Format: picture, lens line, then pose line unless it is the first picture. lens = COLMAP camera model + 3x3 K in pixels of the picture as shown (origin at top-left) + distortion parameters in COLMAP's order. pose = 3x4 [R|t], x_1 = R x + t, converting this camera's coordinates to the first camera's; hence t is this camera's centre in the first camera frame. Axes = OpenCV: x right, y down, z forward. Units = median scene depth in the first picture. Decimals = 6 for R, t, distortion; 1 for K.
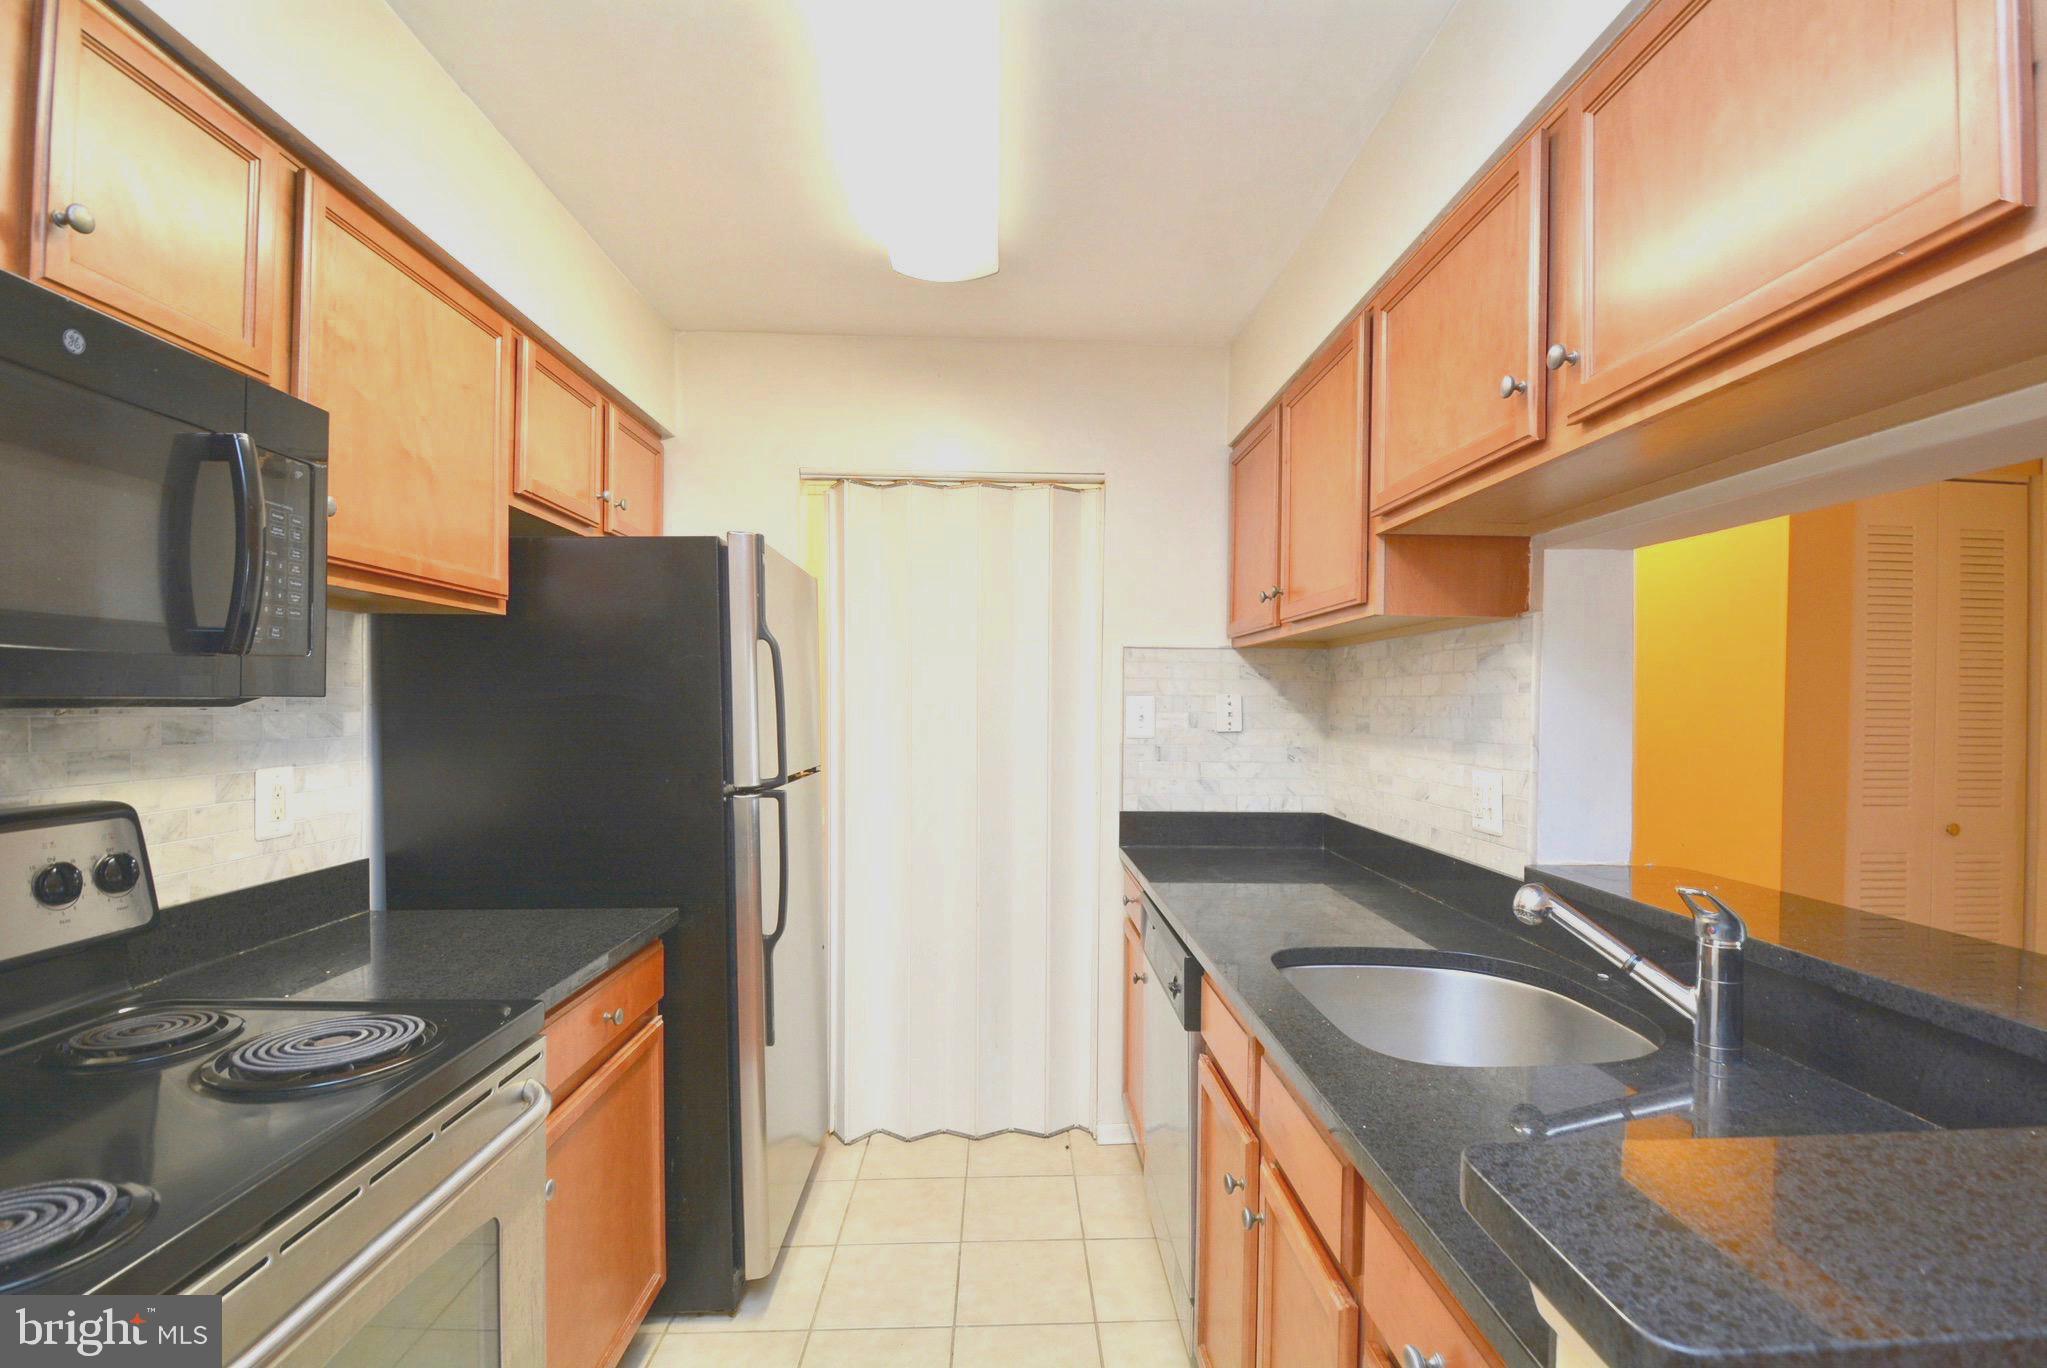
lens RADIAL K [[912.6, 0, 1049.0], [0, 912.6, 708.6], [0, 0, 1]] dist [0.008772, -0.017888]
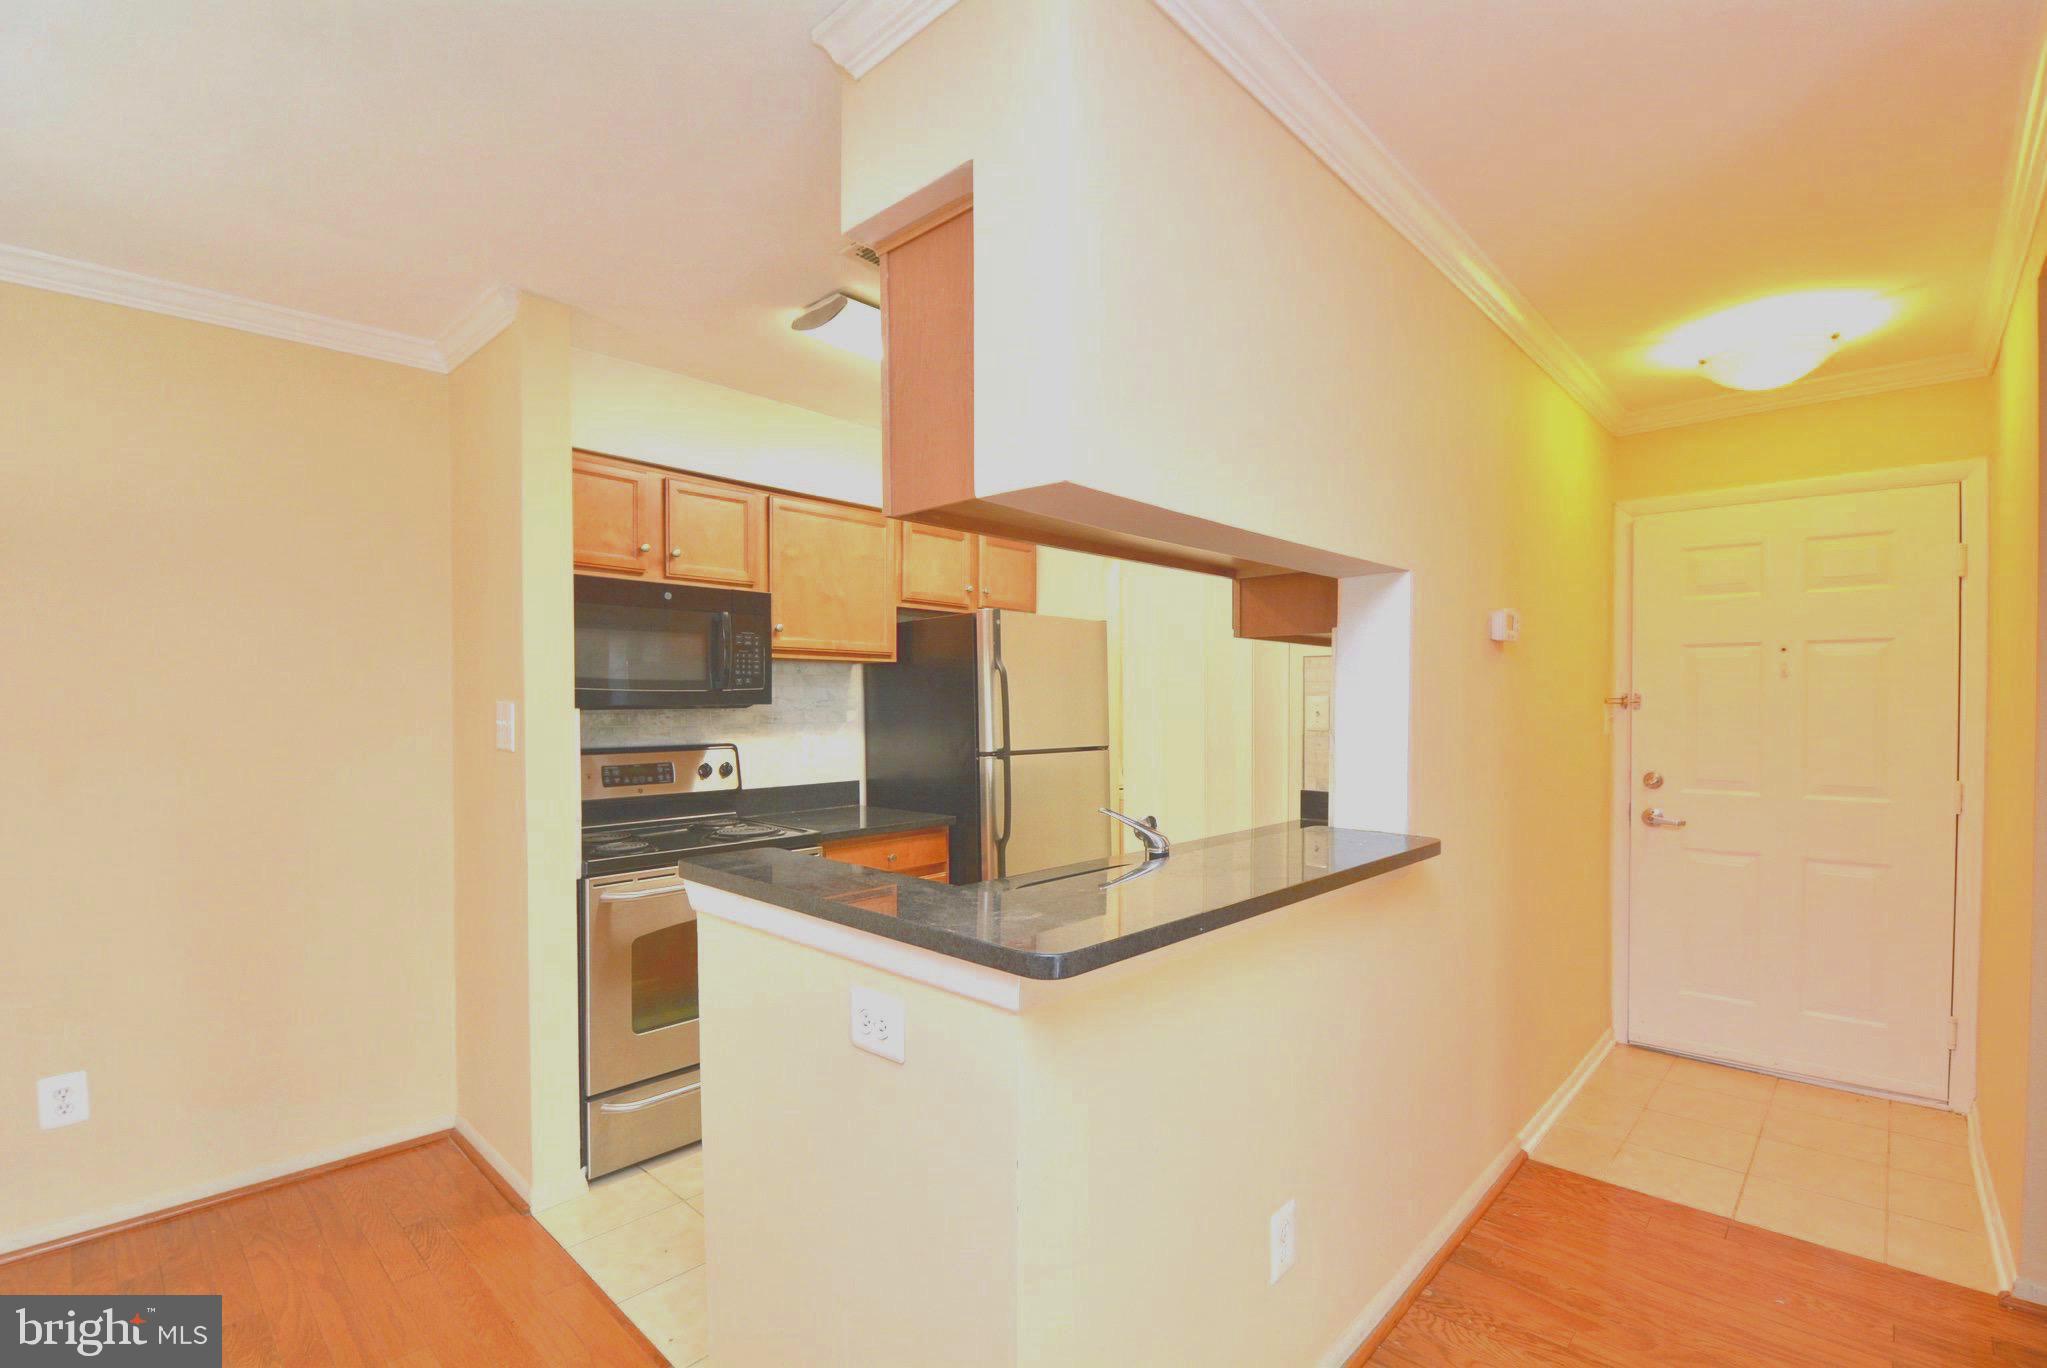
lens RADIAL K [[912.6, 0, 1051.0], [0, 912.6, 710.0], [0, 0, 1]] dist [0.008772, -0.017888]
pose [[0.699750, -0.003490, -0.714379, 1.020781], [0.004111, 0.999991, -0.000859, 0.005880], [0.714376, -0.002336, 0.699758, -0.149503]]
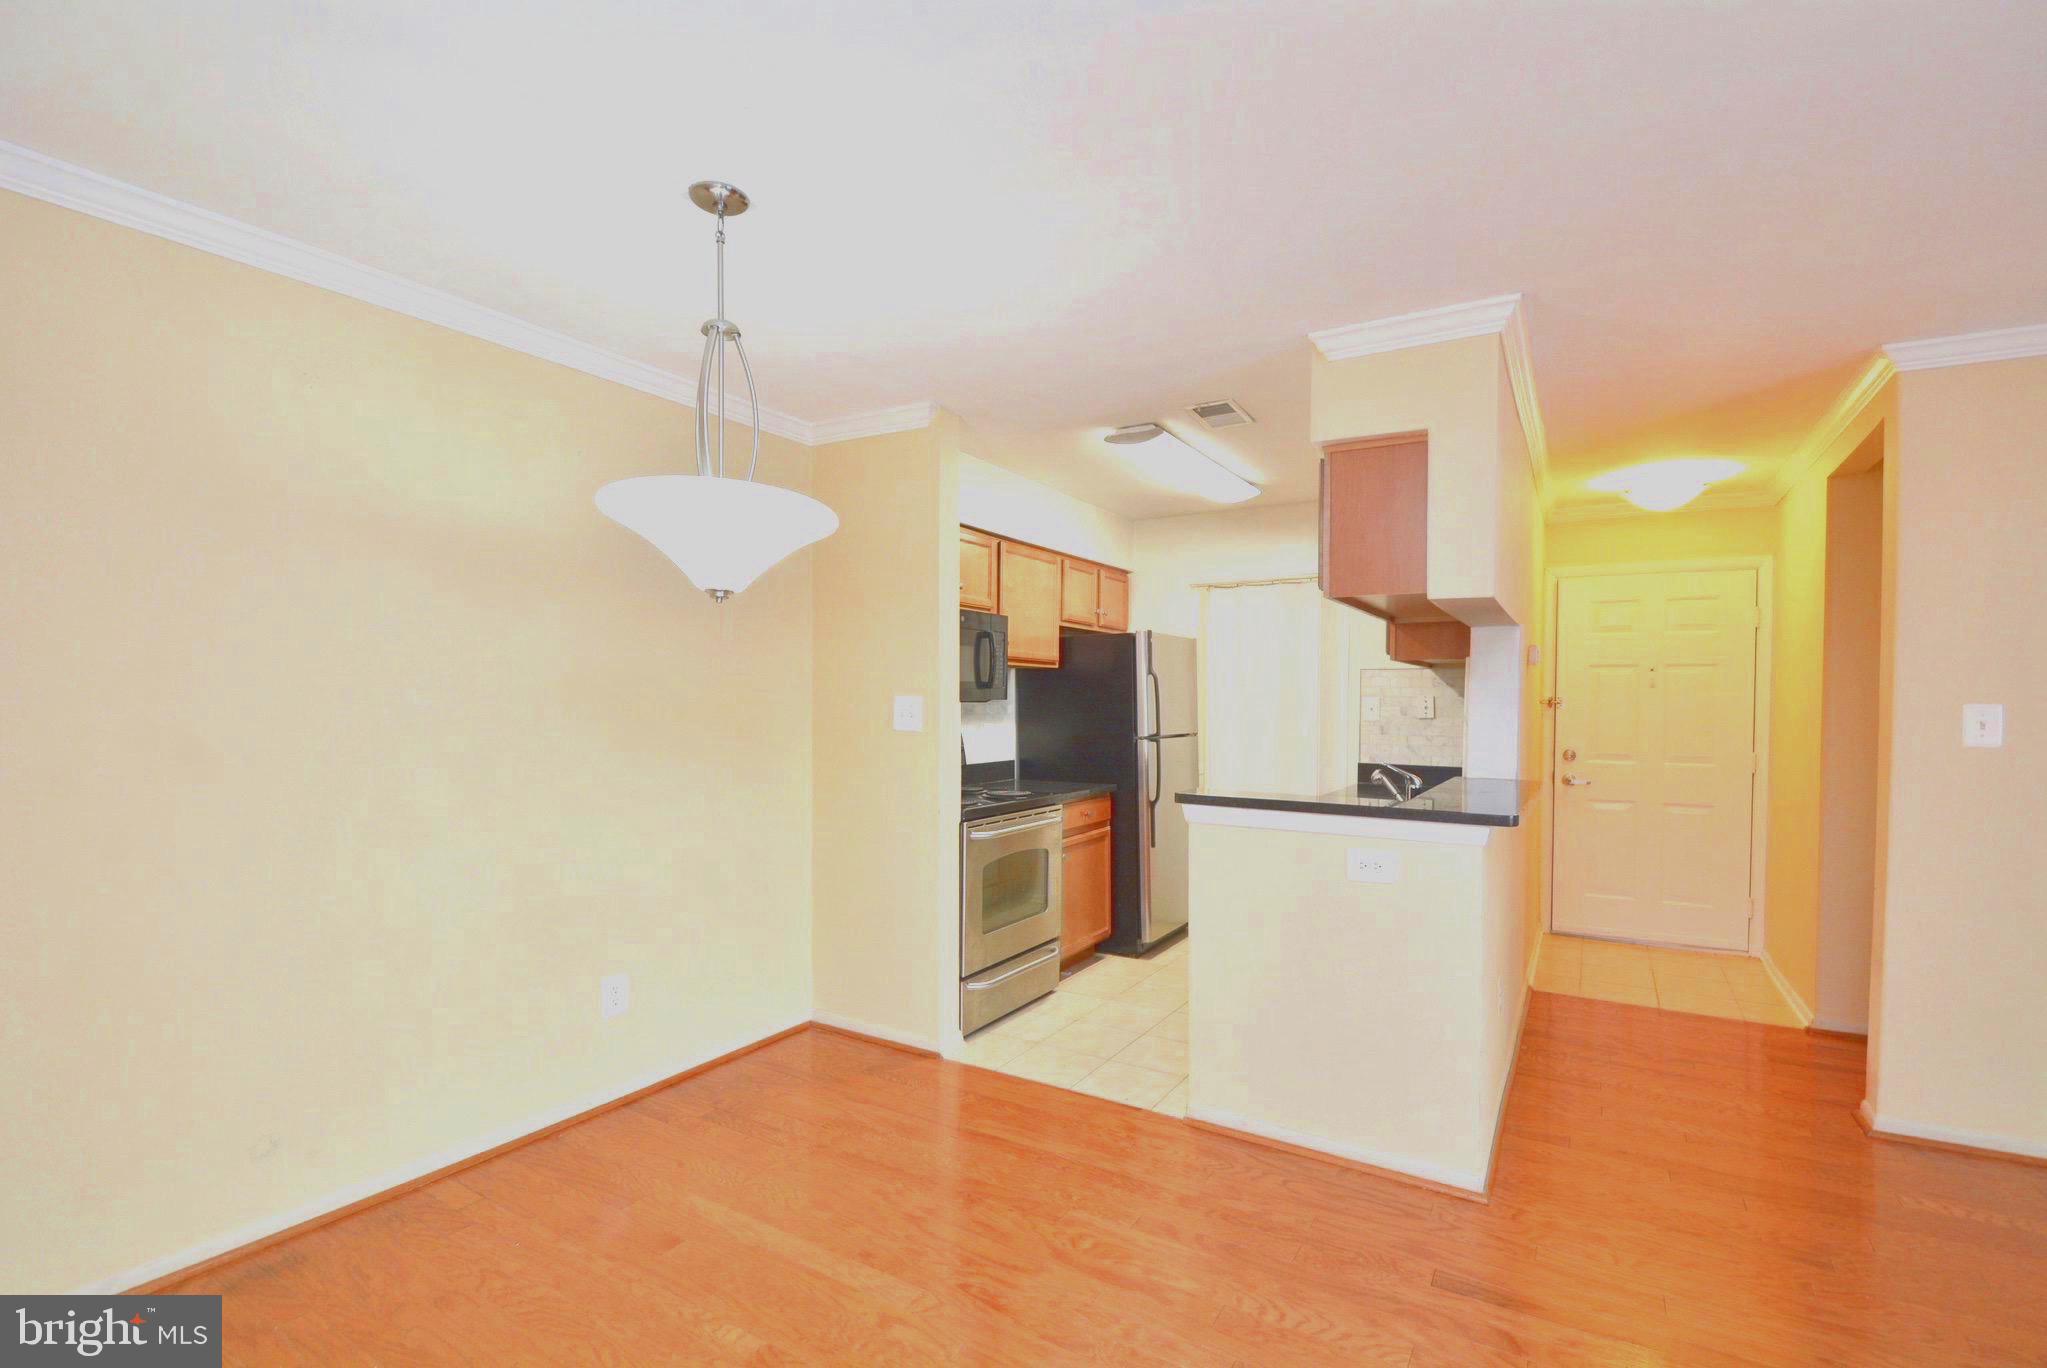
lens RADIAL K [[912.6, 0, 1043.7], [0, 912.6, 712.5], [0, 0, 1]] dist [0.008772, -0.017888]
pose [[0.830157, 0.004490, -0.557511, 0.783745], [-0.002203, 0.999986, 0.004772, 0.012136], [0.557525, -0.002734, 0.830156, -1.127556]]
